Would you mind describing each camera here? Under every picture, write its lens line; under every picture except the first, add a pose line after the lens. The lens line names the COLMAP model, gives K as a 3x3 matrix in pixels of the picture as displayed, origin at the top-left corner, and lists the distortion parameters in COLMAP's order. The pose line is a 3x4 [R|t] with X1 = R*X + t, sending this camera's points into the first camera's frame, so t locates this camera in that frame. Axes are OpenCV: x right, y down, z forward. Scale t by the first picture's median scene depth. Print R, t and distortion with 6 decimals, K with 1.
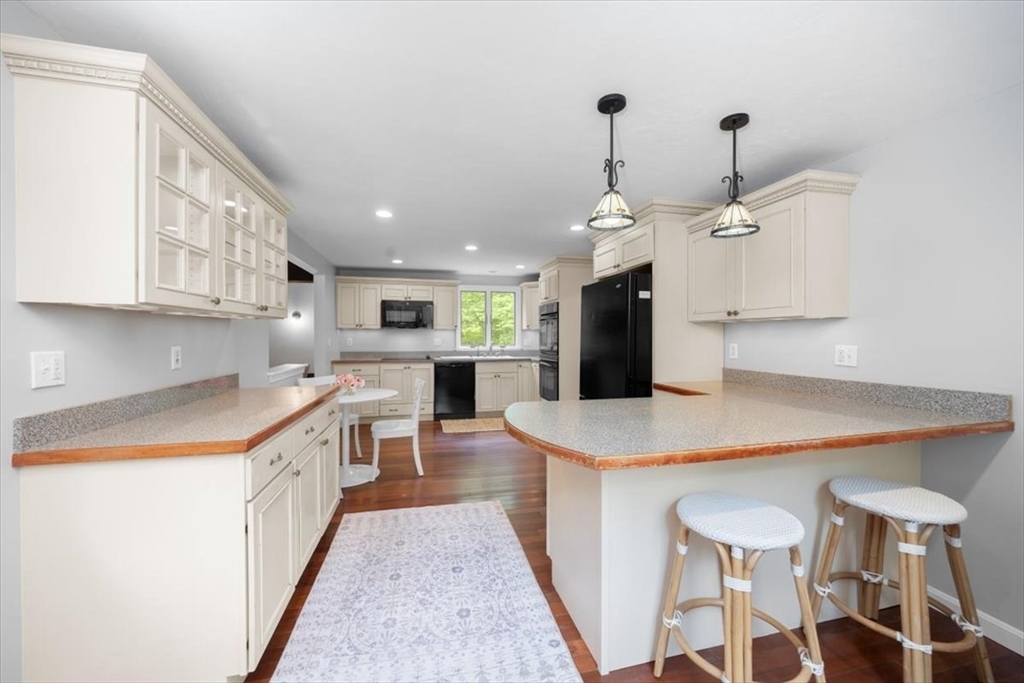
lens RADIAL K [[398.0, 0, 512.0], [0, 398.0, 341.5], [0, 0, 1]] dist [0.000102, 0.000097]
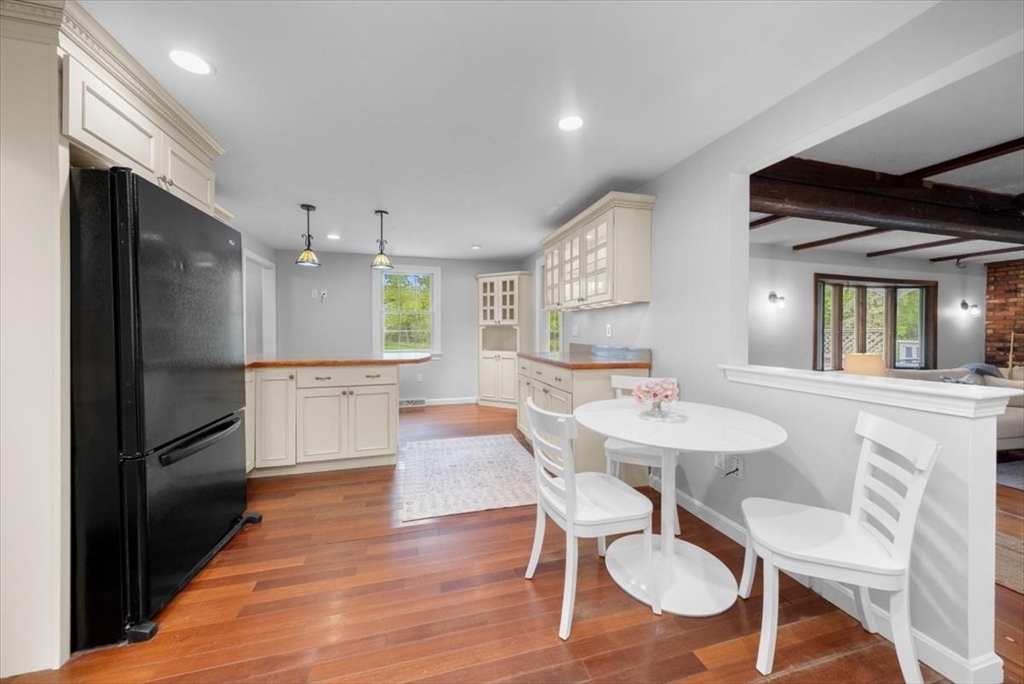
lens RADIAL K [[398.0, 0, 512.0], [0, 398.0, 342.0], [0, 0, 1]] dist [0.000102, 0.000097]
pose [[-0.999553, -0.001560, -0.029862, -0.300734], [-0.002521, 0.999479, 0.032180, 0.028245], [0.029796, 0.032241, -0.999036, 2.388768]]
